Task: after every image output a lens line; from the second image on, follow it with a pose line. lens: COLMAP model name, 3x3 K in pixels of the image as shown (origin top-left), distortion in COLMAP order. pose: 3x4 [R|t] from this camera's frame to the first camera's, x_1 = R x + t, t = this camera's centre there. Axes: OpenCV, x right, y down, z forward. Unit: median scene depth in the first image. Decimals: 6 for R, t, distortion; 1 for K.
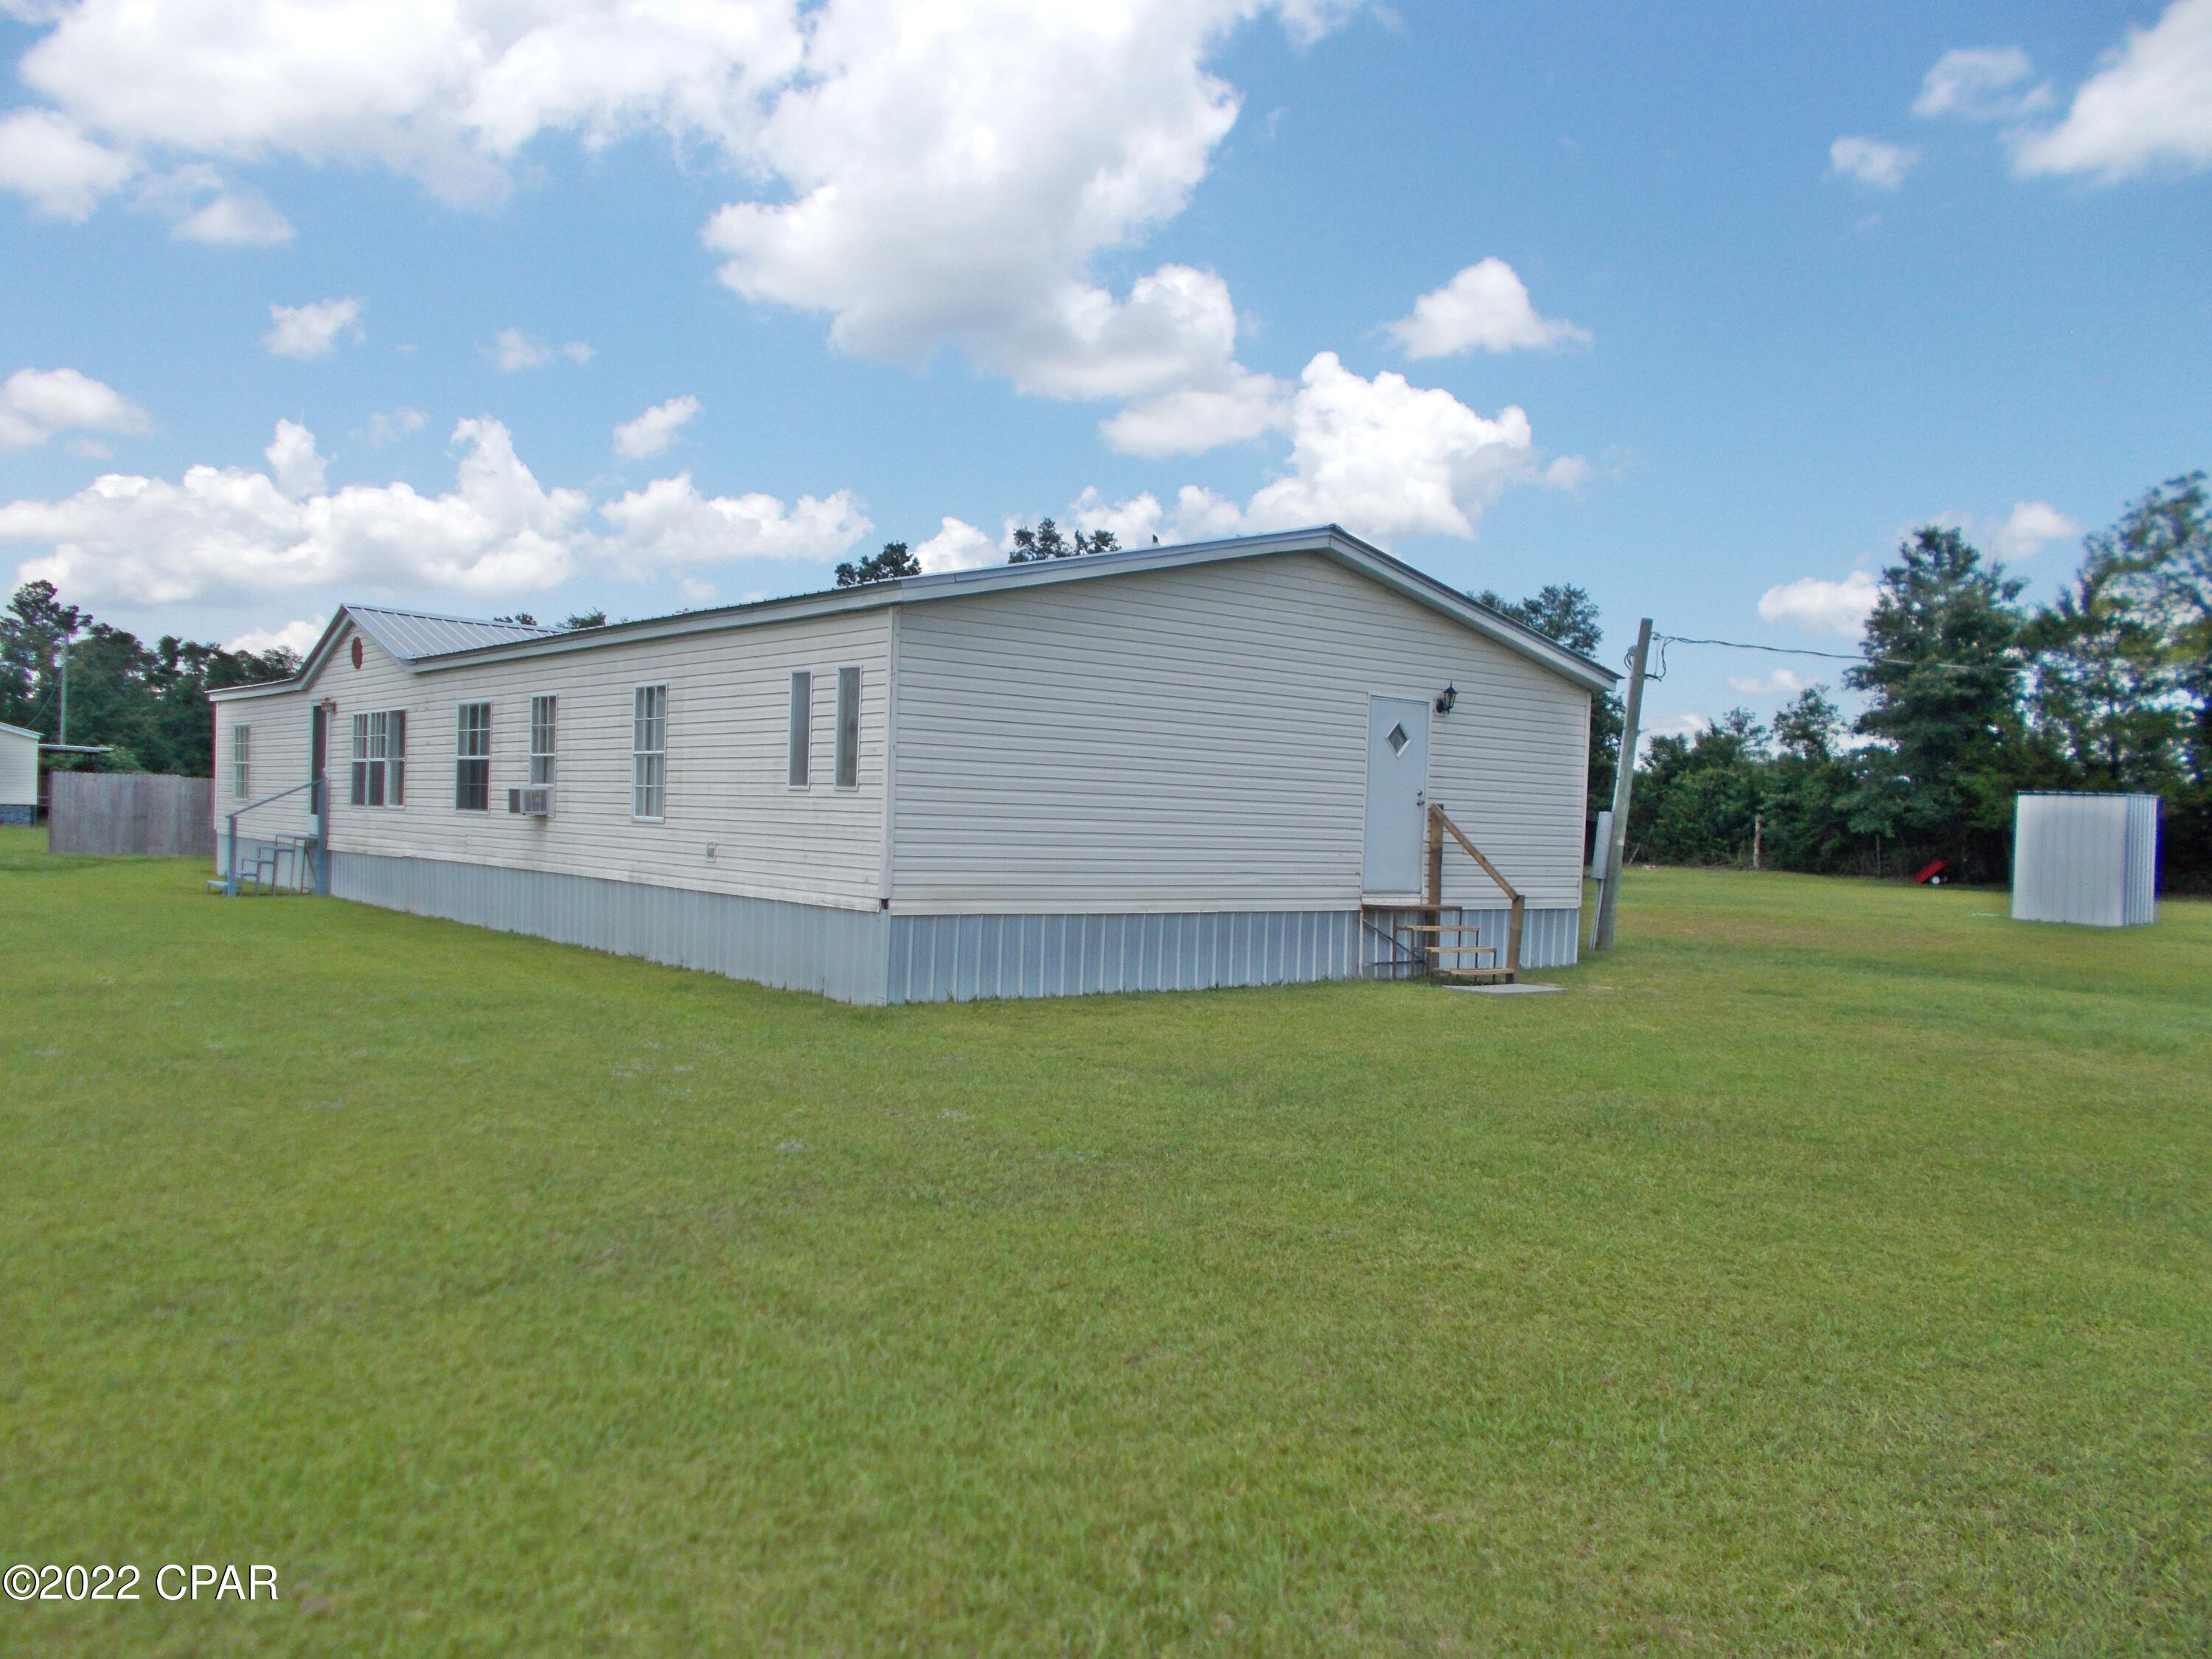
lens RADIAL K [[1728.1, 0, 1105.1], [0, 1728.1, 842.9], [0, 0, 1]] dist [0.018080, 0.001418]
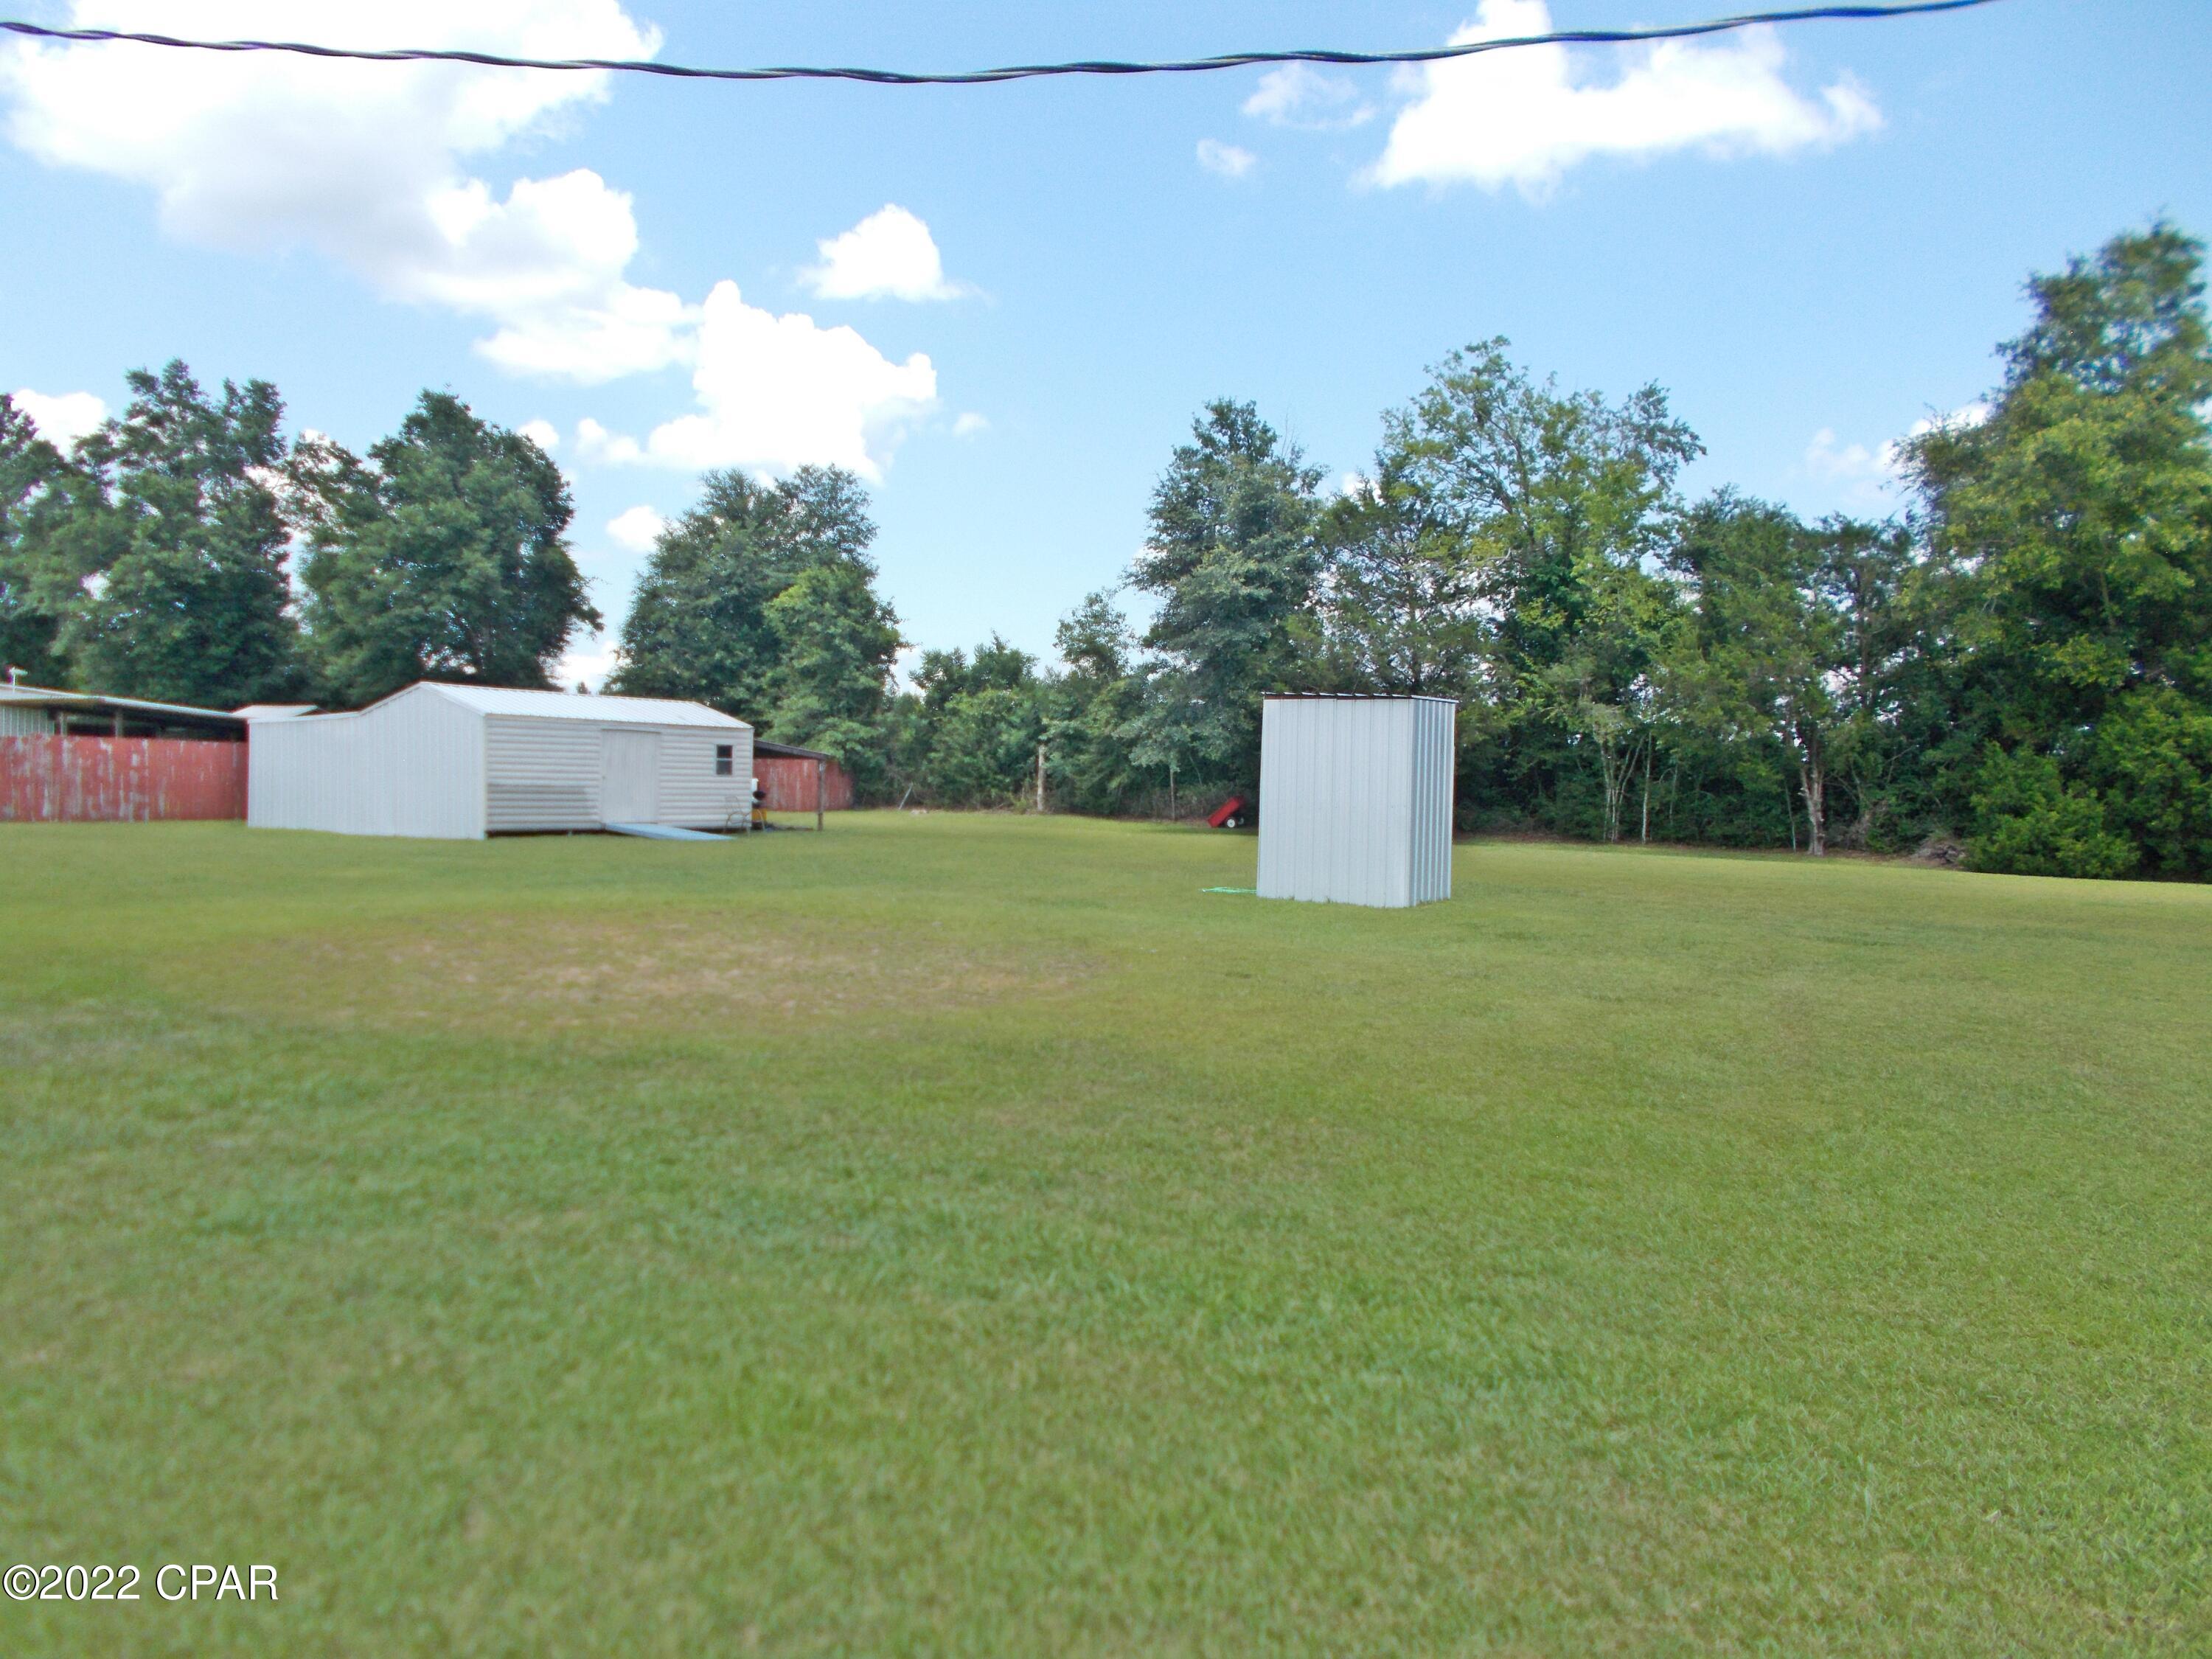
lens RADIAL K [[1668.8, 0, 1117.3], [0, 1668.8, 834.1], [0, 0, 1]] dist [-0.003404, -0.008538]
pose [[0.943210, -0.021055, 0.331528, 0.153624], [0.011079, 0.999428, 0.031954, 0.000546], [-0.332011, -0.026466, 0.942904, 0.250249]]
